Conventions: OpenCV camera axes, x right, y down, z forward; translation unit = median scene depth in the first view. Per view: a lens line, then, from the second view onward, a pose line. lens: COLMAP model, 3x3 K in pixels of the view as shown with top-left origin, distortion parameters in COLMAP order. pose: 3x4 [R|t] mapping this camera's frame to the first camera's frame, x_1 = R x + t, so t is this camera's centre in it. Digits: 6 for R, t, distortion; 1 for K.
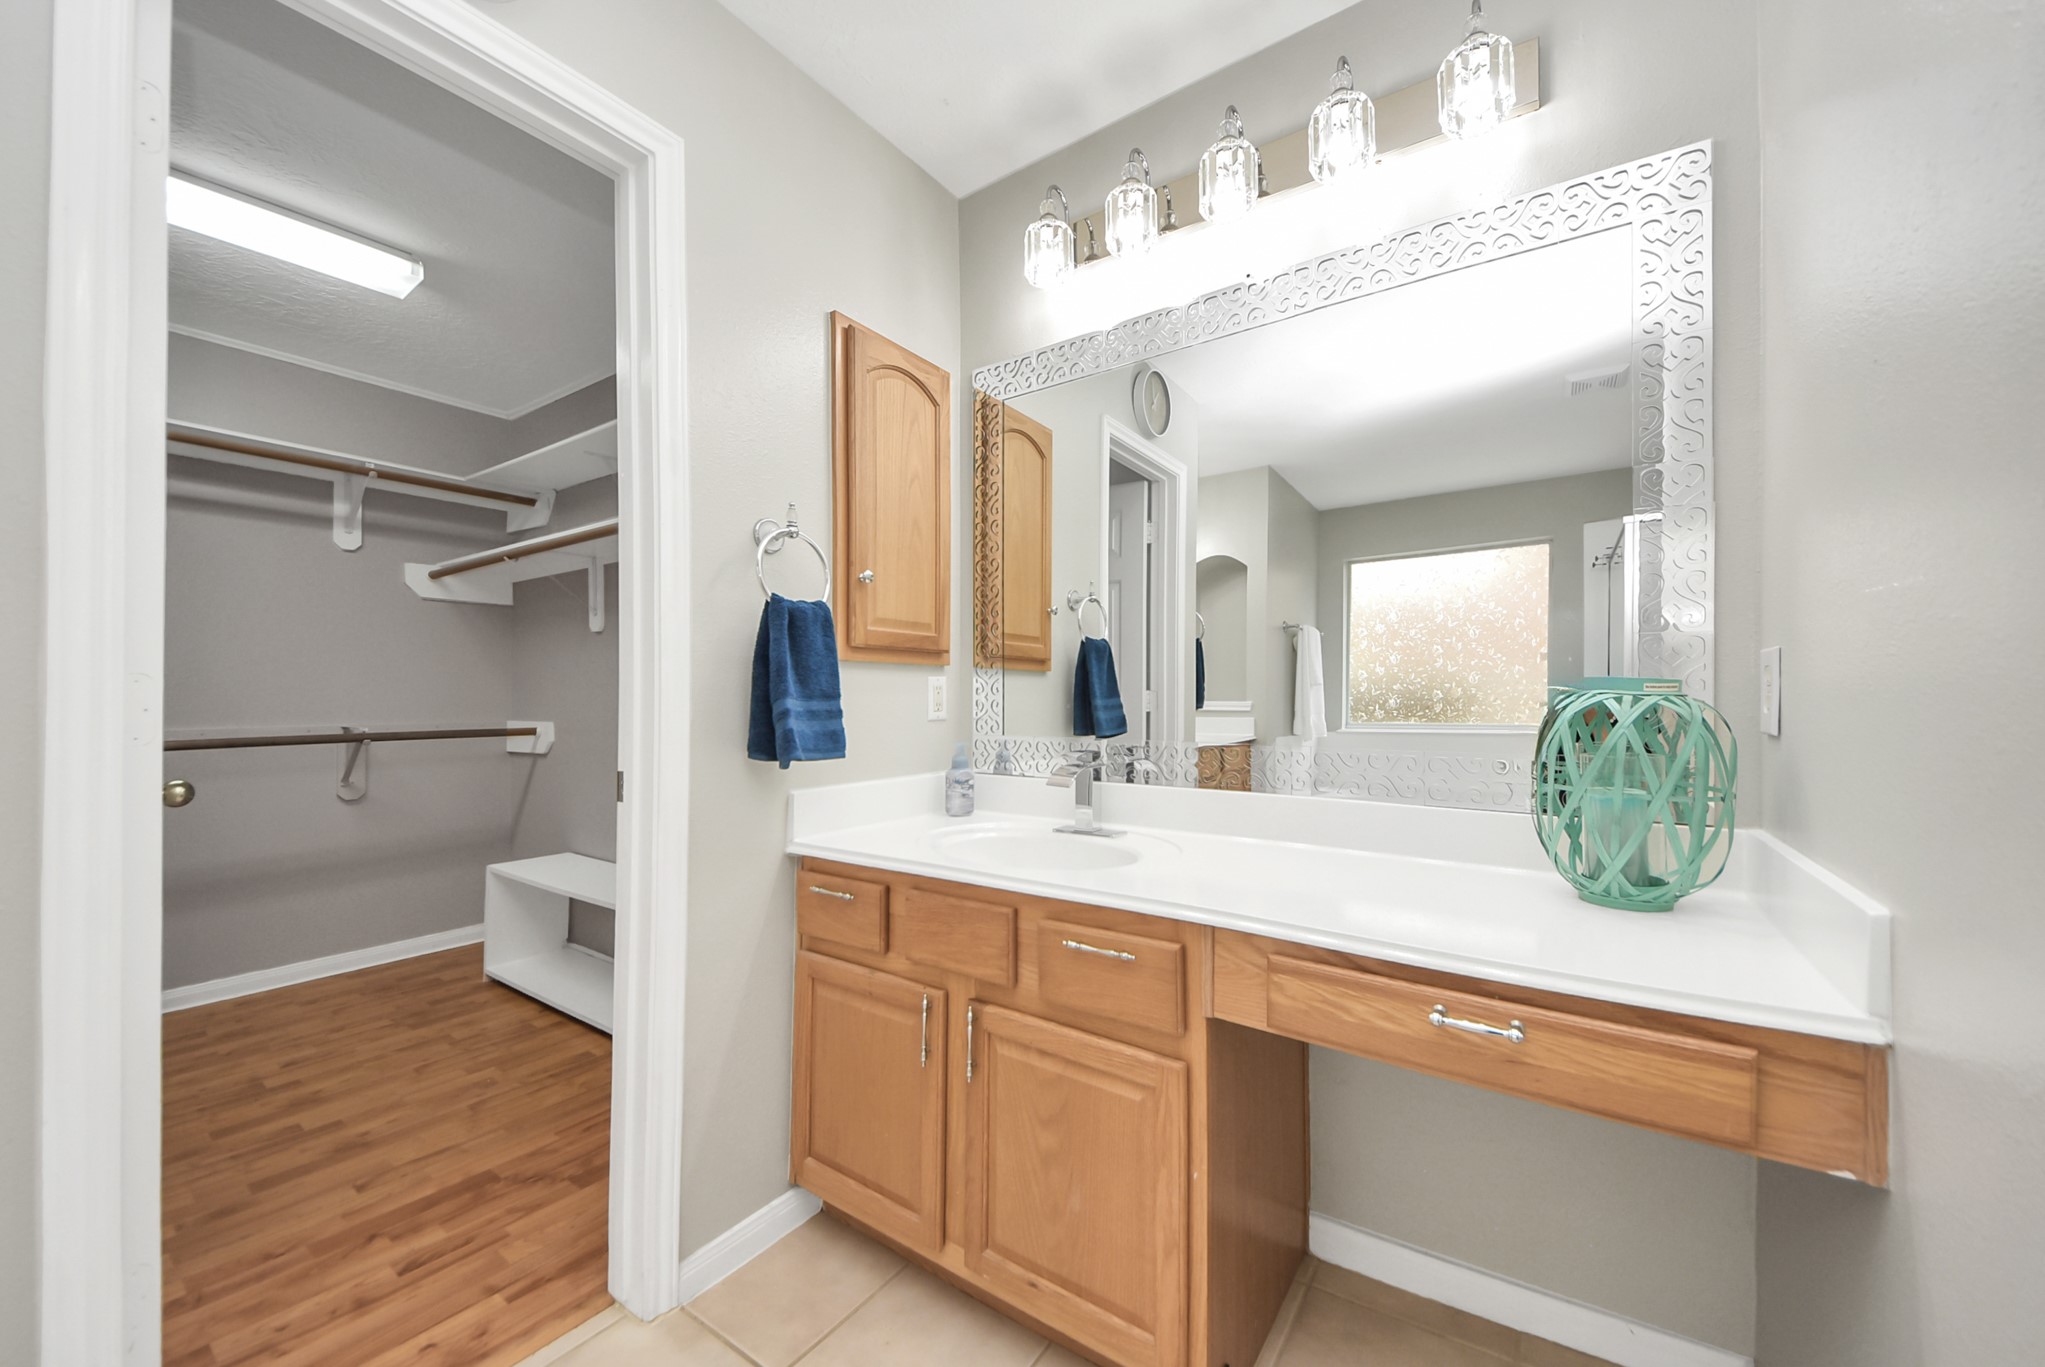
lens RADIAL K [[743.7, 0, 986.3], [0, 743.7, 681.9], [0, 0, 1]] dist [-0.001288, -0.000365]
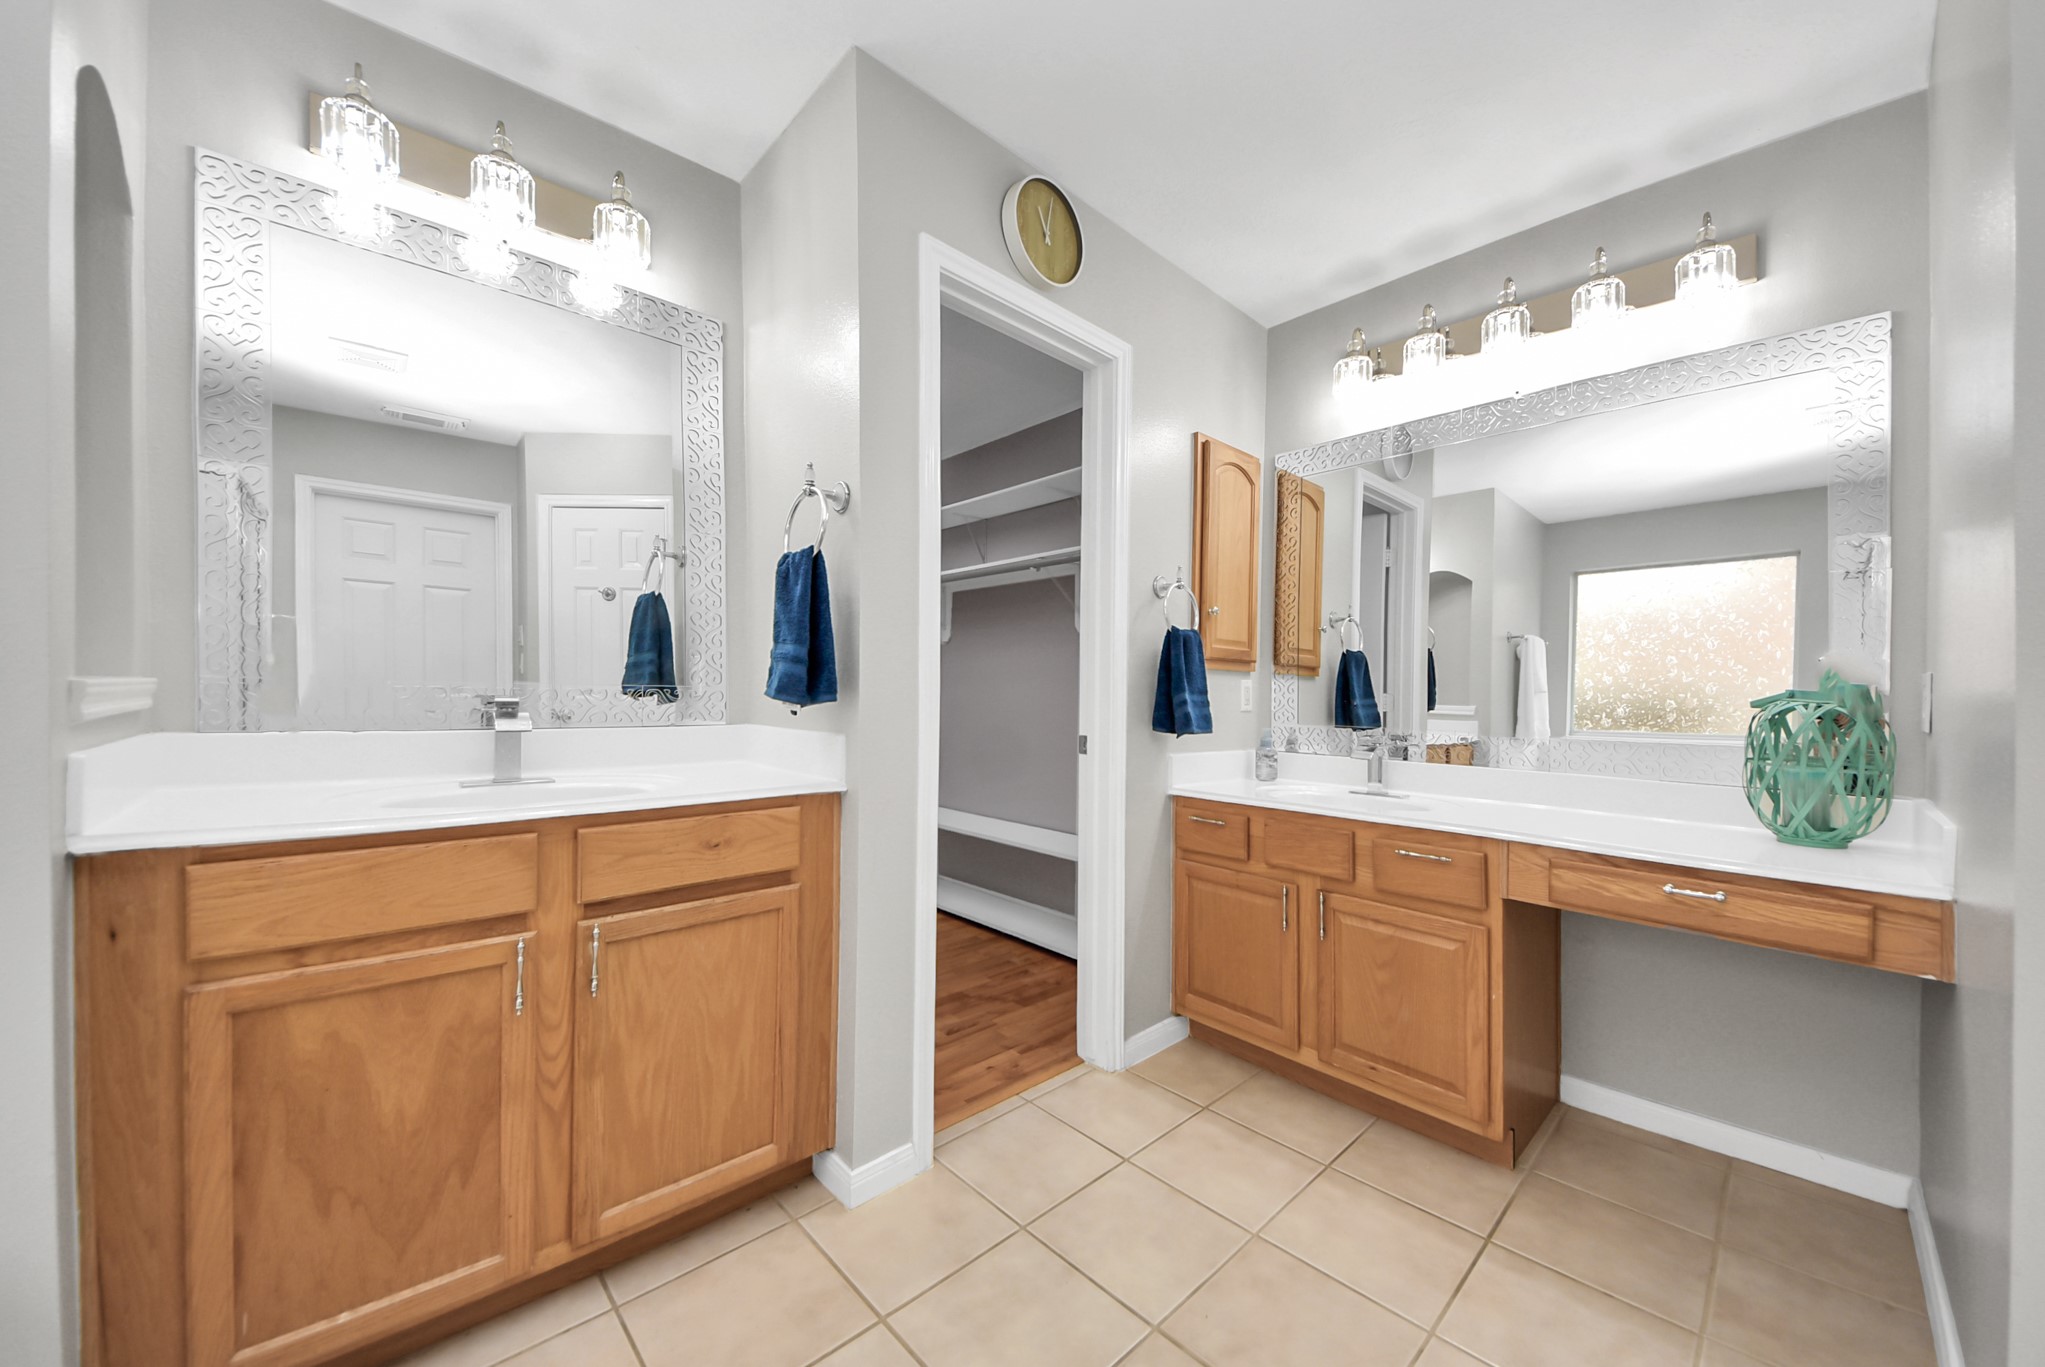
lens RADIAL K [[726.9, 0, 1010.1], [0, 726.9, 675.4], [0, 0, 1]] dist [0.018867, -0.011896]
pose [[0.981990, 0.014999, -0.188337, -0.329473], [-0.016352, 0.999850, -0.005632, -0.000713], [0.188224, 0.008610, 0.982088, -0.547208]]
